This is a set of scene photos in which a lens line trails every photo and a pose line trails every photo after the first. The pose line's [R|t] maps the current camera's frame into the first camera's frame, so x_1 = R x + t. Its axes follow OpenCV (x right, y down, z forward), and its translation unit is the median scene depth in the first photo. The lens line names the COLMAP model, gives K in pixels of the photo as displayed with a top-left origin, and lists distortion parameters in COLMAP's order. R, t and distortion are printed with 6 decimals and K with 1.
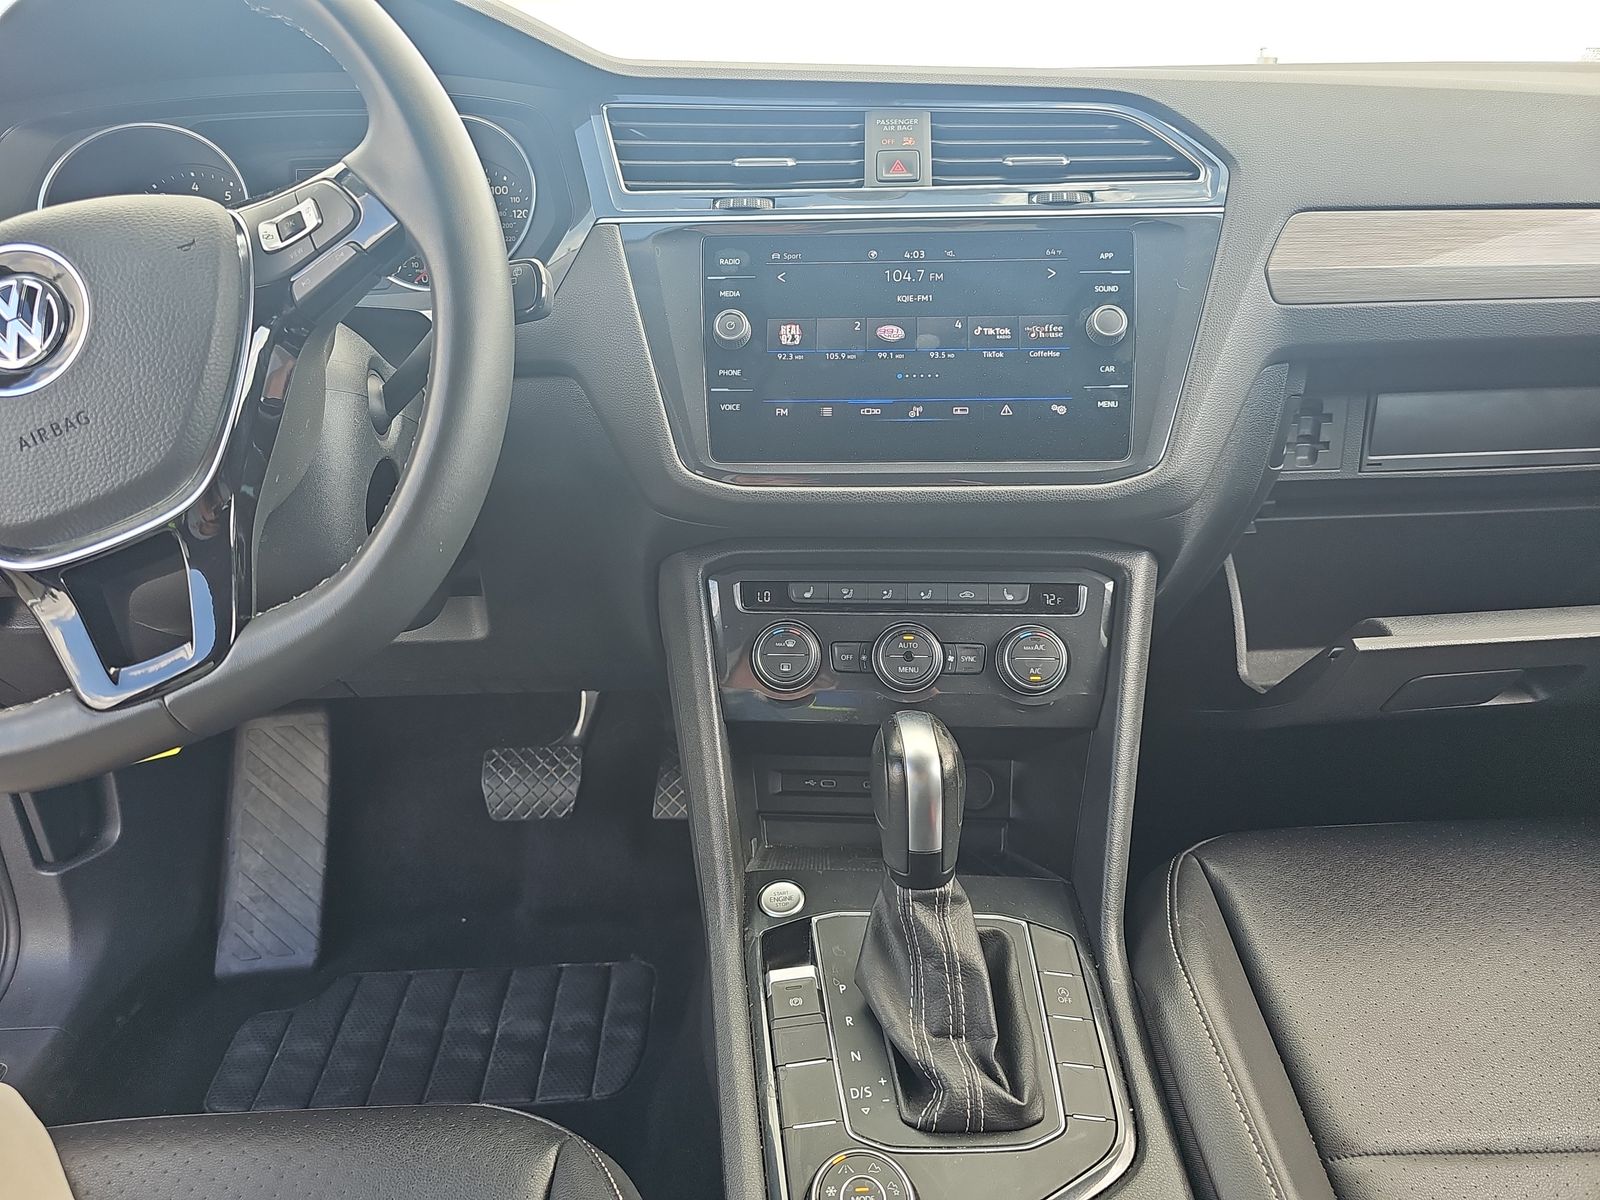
lens RADIAL K [[1076.4, 0, 822.5], [0, 1076.4, 601.4], [0, 0, 1]] dist [0.041665, -0.050120]
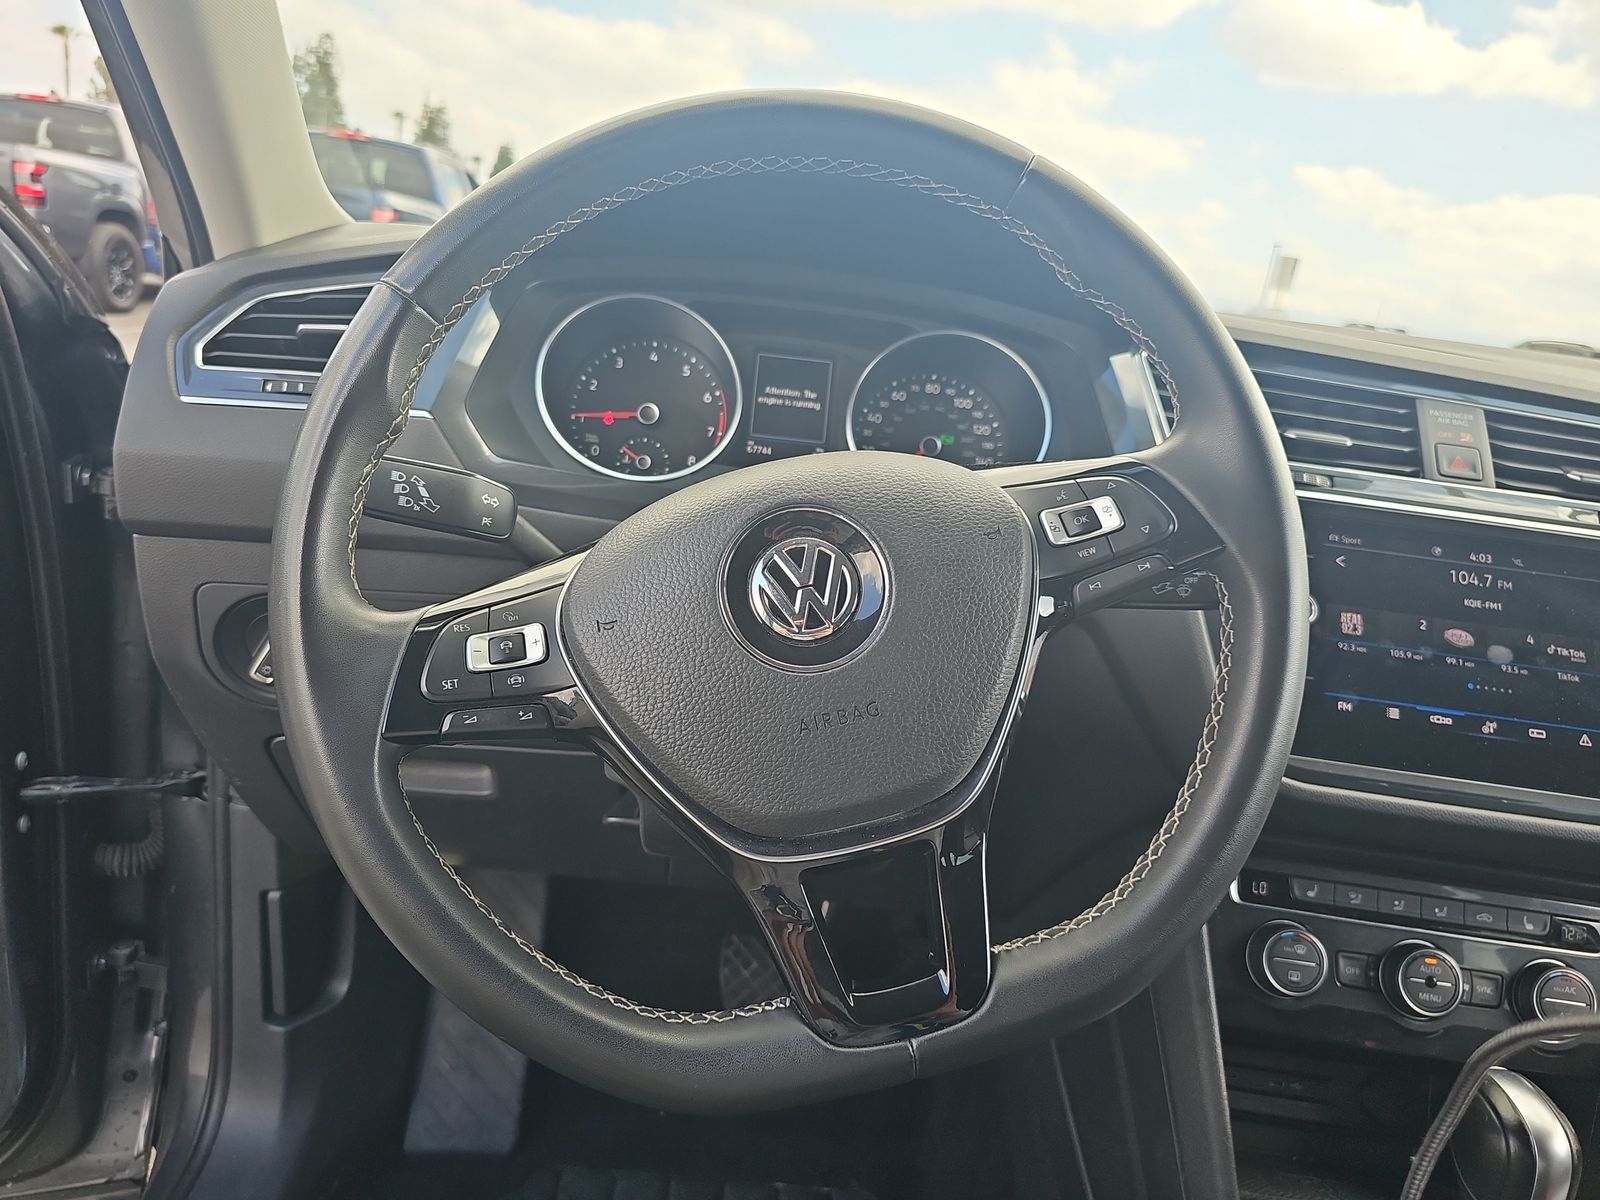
lens RADIAL K [[1082.0, 0, 800.0], [0, 1082.0, 600.0], [0, 0, 1]] dist [0.022605, -0.044608]
pose [[0.990204, 0.137351, 0.025108, -0.521322], [-0.134372, 0.986274, -0.095958, -0.109584], [-0.037944, 0.091644, 0.995069, 0.072311]]
